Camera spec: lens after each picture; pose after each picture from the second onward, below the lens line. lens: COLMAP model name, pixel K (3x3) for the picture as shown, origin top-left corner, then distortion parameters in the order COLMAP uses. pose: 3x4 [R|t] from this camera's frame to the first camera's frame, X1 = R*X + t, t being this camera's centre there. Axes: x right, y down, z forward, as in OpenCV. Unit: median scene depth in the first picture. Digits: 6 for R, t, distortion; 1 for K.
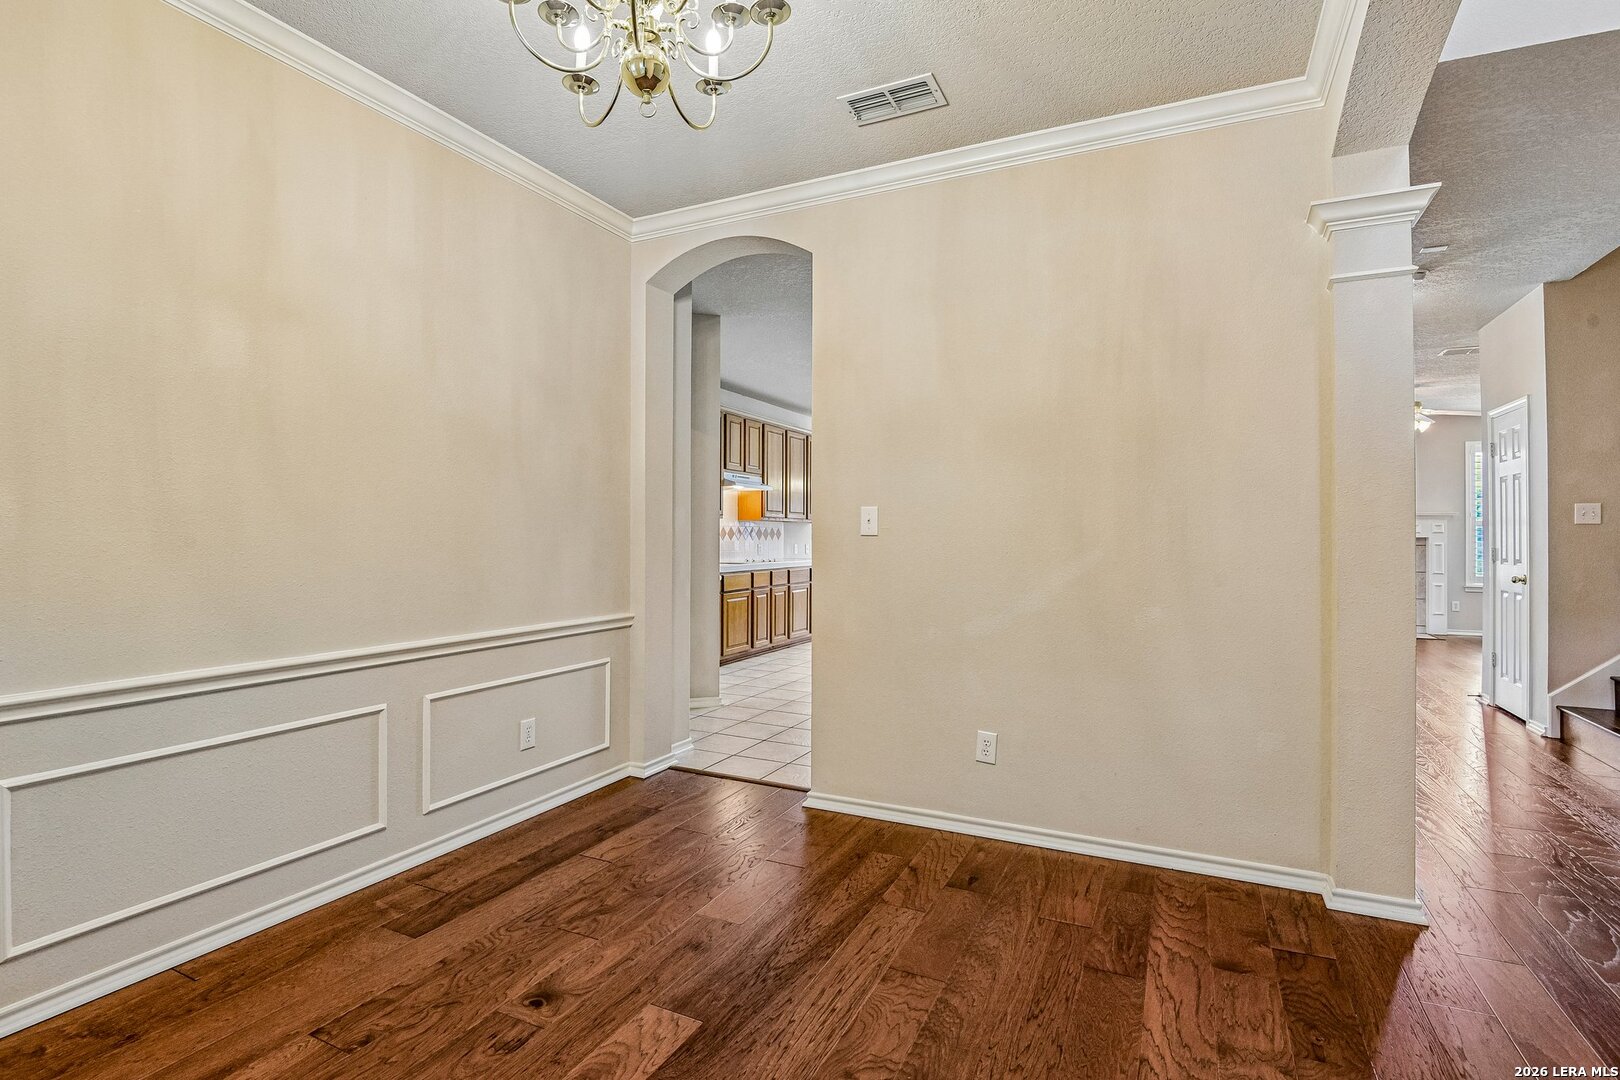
lens RADIAL K [[781.5, 0, 812.4], [0, 781.5, 533.5], [0, 0, 1]] dist [-0.012513, -0.001155]
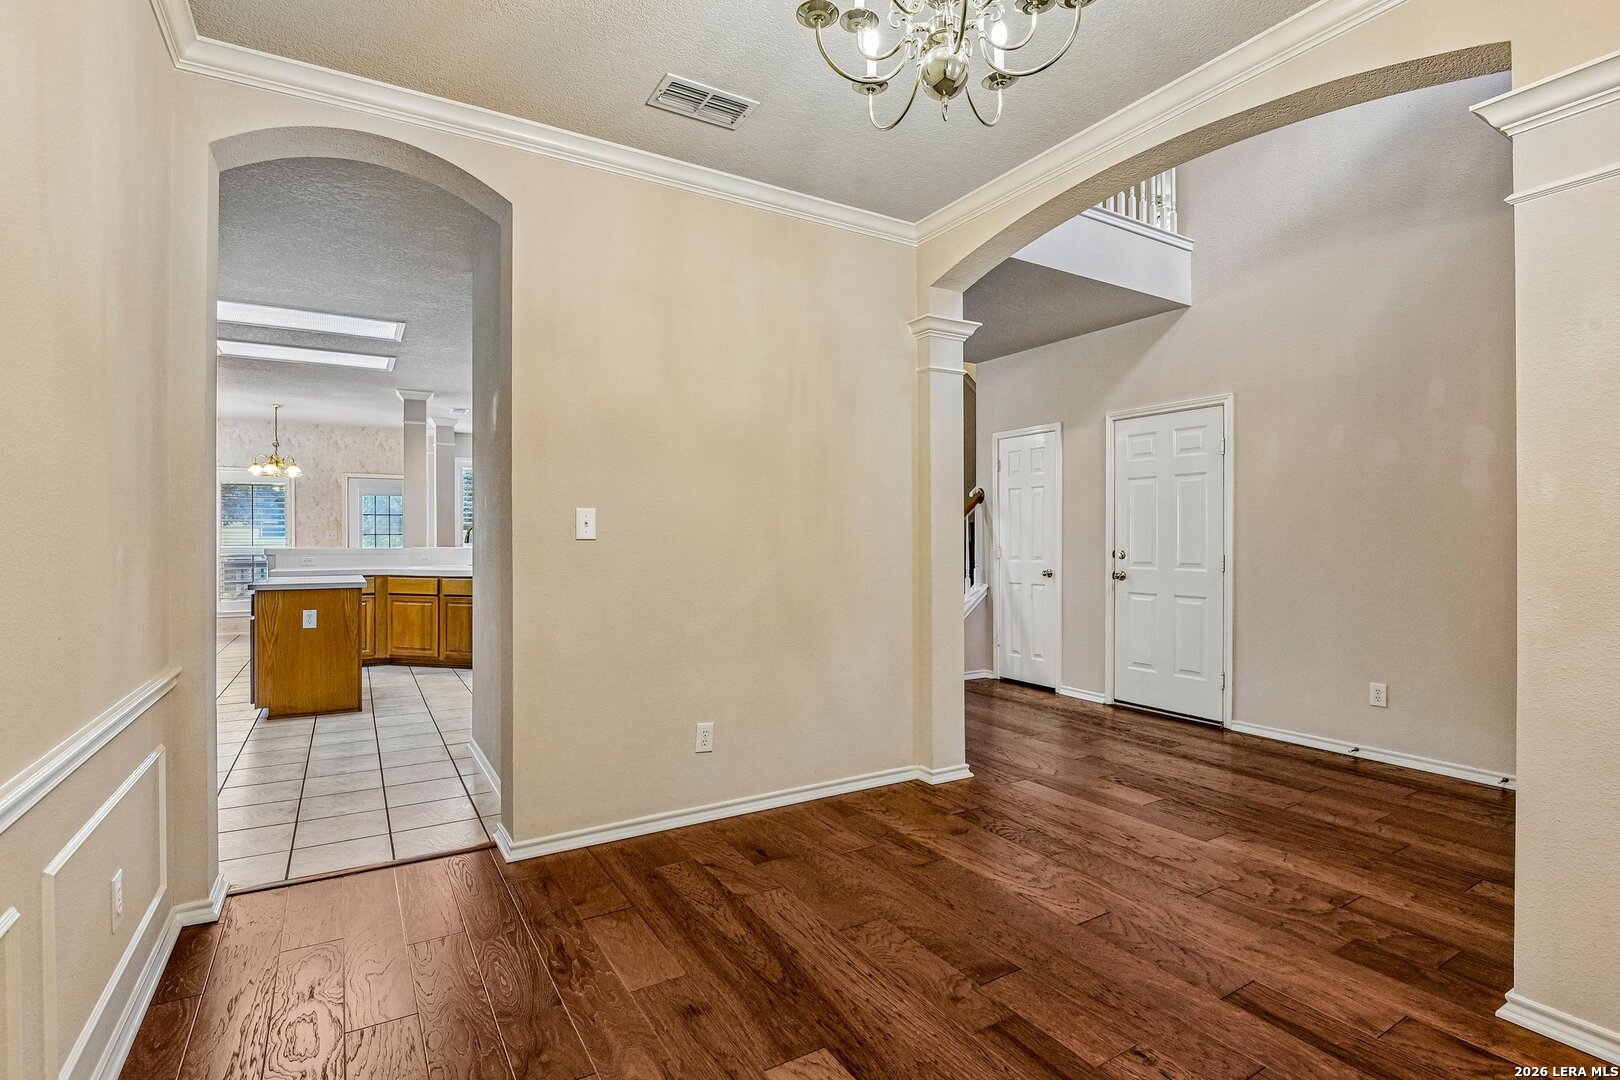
lens RADIAL K [[767.0, 0, 809.6], [0, 767.0, 543.0], [0, 0, 1]] dist [-0.001432, -0.001286]
pose [[0.549787, -0.009678, 0.835249, -0.679193], [0.002921, 0.999949, 0.009664, -0.001942], [-0.835300, -0.002874, 0.549787, 0.361760]]
